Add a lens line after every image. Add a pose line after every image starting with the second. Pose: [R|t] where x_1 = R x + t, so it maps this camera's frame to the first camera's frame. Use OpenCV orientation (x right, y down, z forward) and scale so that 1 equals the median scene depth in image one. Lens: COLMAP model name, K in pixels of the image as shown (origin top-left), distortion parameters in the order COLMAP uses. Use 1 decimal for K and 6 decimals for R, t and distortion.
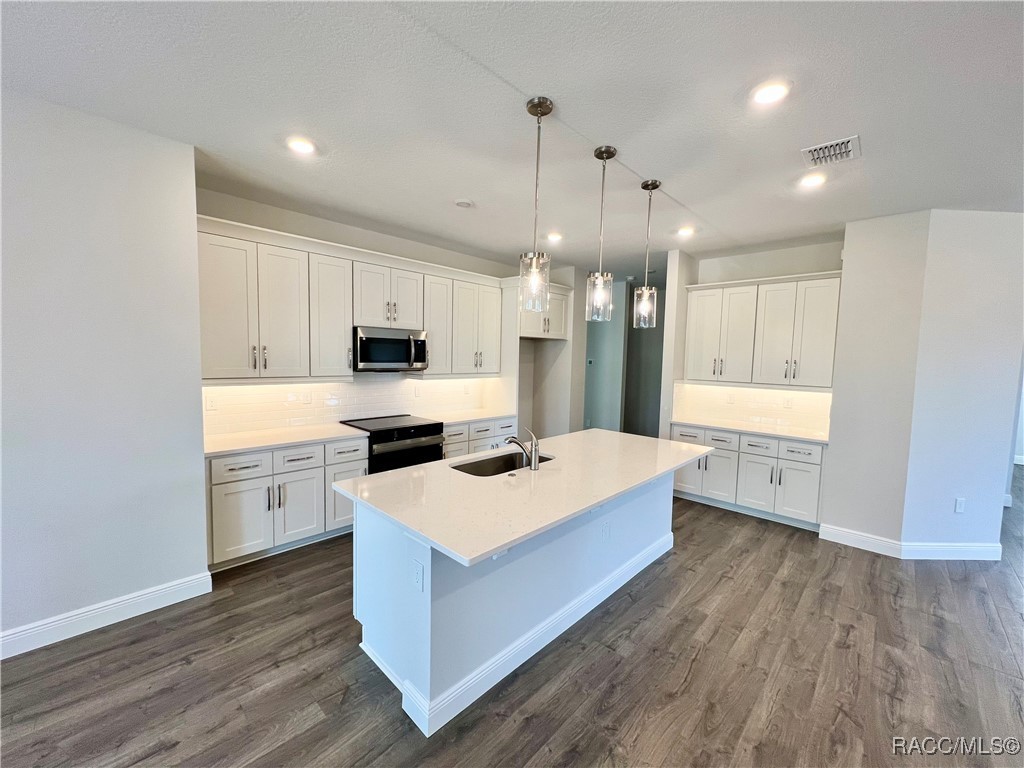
lens RADIAL K [[408.6, 0, 509.0], [0, 408.6, 385.7], [0, 0, 1]] dist [-0.001857, 0.000193]
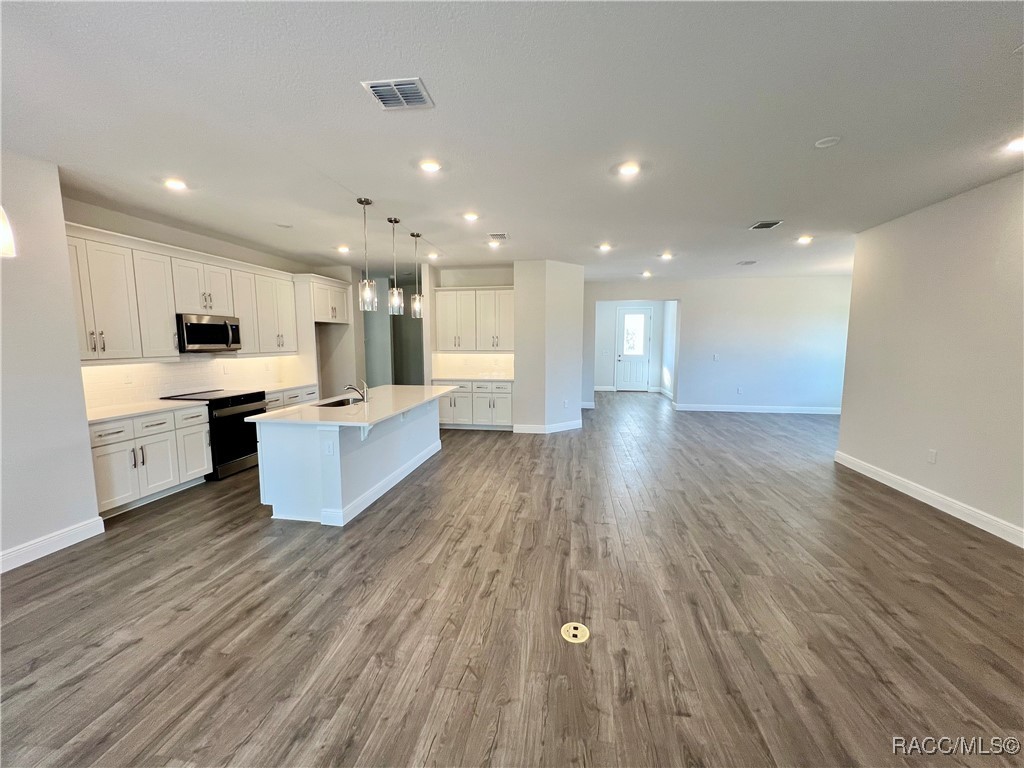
lens RADIAL K [[408.6, 0, 509.0], [0, 408.6, 385.7], [0, 0, 1]] dist [-0.001857, 0.000193]
pose [[0.822626, -0.086922, 0.561900, -0.333996], [0.062288, 0.996074, 0.062897, 0.056088], [-0.565161, -0.016742, 0.824811, -0.619346]]
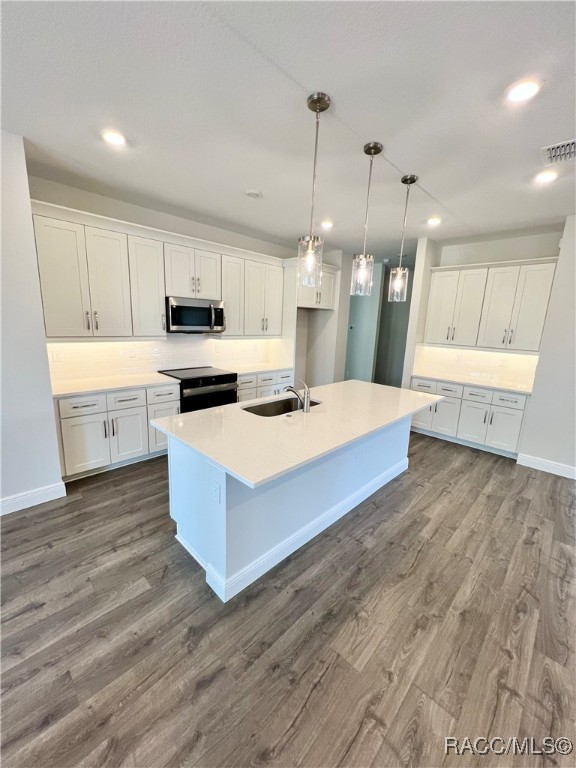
lens RADIAL K [[306.5, 0, 287.2], [0, 306.5, 381.8], [0, 0, 1]] dist [-0.001857, 0.000193]
pose [[0.999859, 0.016677, -0.001798, 0.001348], [-0.016332, 0.992337, 0.122479, -0.007035], [0.003827, -0.122433, 0.992469, 0.035083]]
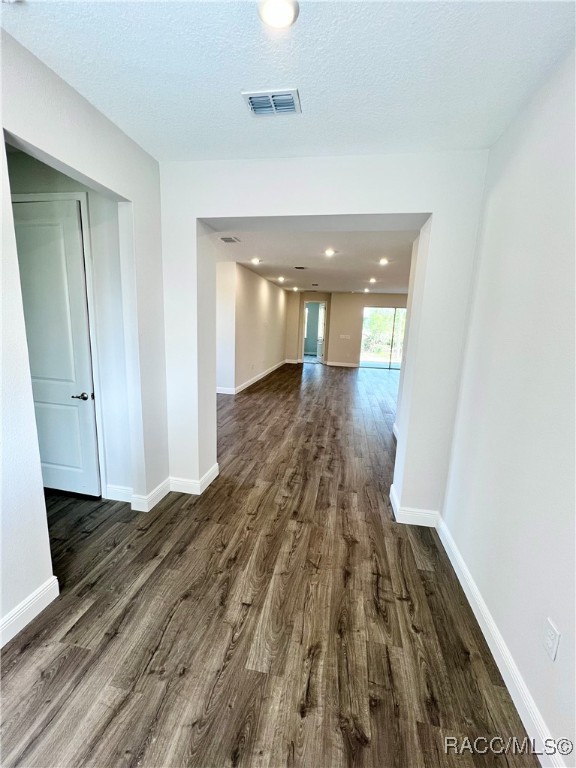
lens RADIAL K [[306.5, 0, 287.2], [0, 306.5, 381.8], [0, 0, 1]] dist [-0.001857, 0.000193]
pose [[-0.837111, 0.043842, -0.545273, 0.850194], [-0.096735, 0.969210, 0.226438, -0.030938], [0.538411, 0.242301, -0.807096, 0.697867]]
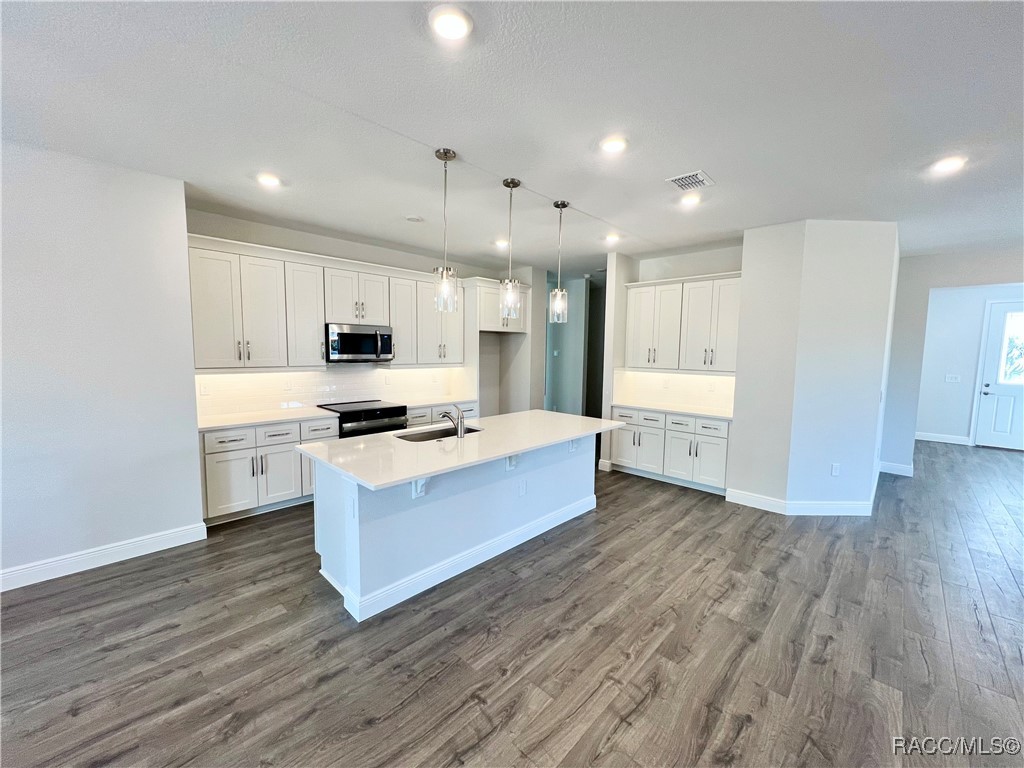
lens RADIAL K [[408.6, 0, 509.0], [0, 408.6, 385.7], [0, 0, 1]] dist [-0.001857, 0.000193]
pose [[0.999944, -0.009390, -0.004795, 0.182008], [0.009469, 0.999815, 0.016765, 0.022464], [0.004637, -0.016809, 0.999848, -0.207755]]
